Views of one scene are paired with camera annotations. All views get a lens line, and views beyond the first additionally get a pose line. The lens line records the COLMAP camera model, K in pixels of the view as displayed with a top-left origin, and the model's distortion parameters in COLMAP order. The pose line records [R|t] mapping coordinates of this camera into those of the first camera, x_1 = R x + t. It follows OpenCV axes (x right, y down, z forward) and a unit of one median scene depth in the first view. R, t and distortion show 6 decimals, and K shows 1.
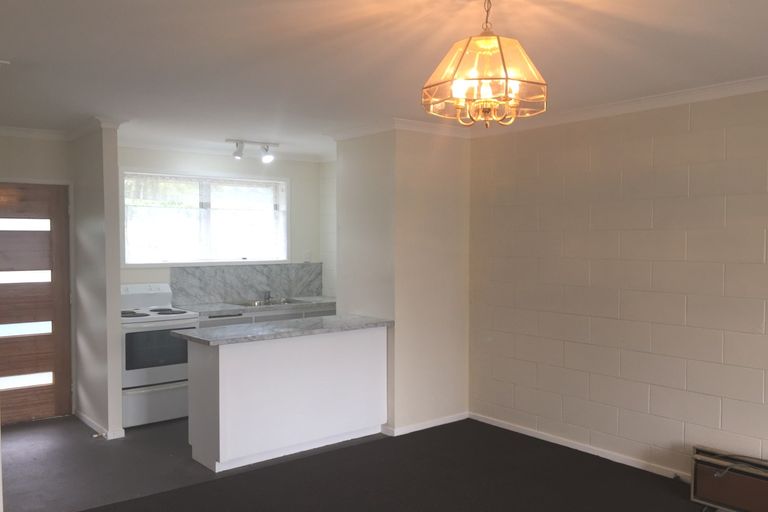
lens RADIAL K [[631.2, 0, 384.0], [0, 631.2, 256.0], [0, 0, 1]] dist [0.002330, 0.001468]
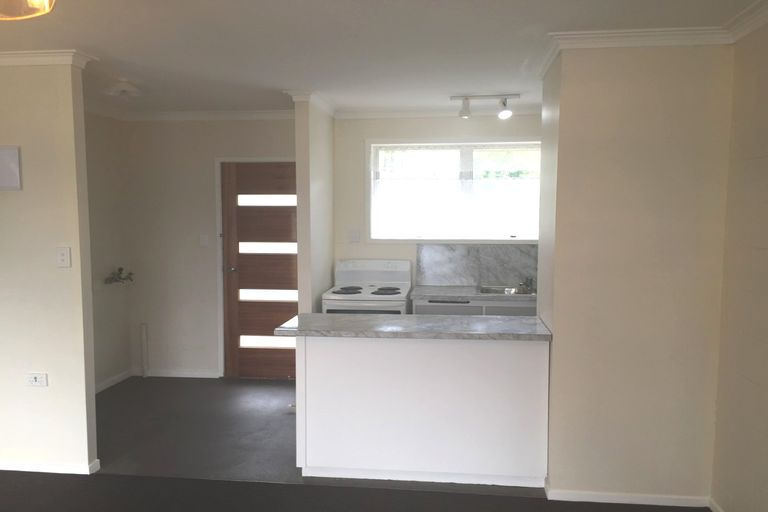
lens RADIAL K [[649.0, 0, 383.6], [0, 649.0, 242.9], [0, 0, 1]] dist [-0.001725, -0.001593]
pose [[0.698742, 0.029527, -0.714764, 0.291178], [-0.018340, 0.999559, 0.023363, -0.004586], [0.715139, -0.003216, 0.698975, 0.285167]]
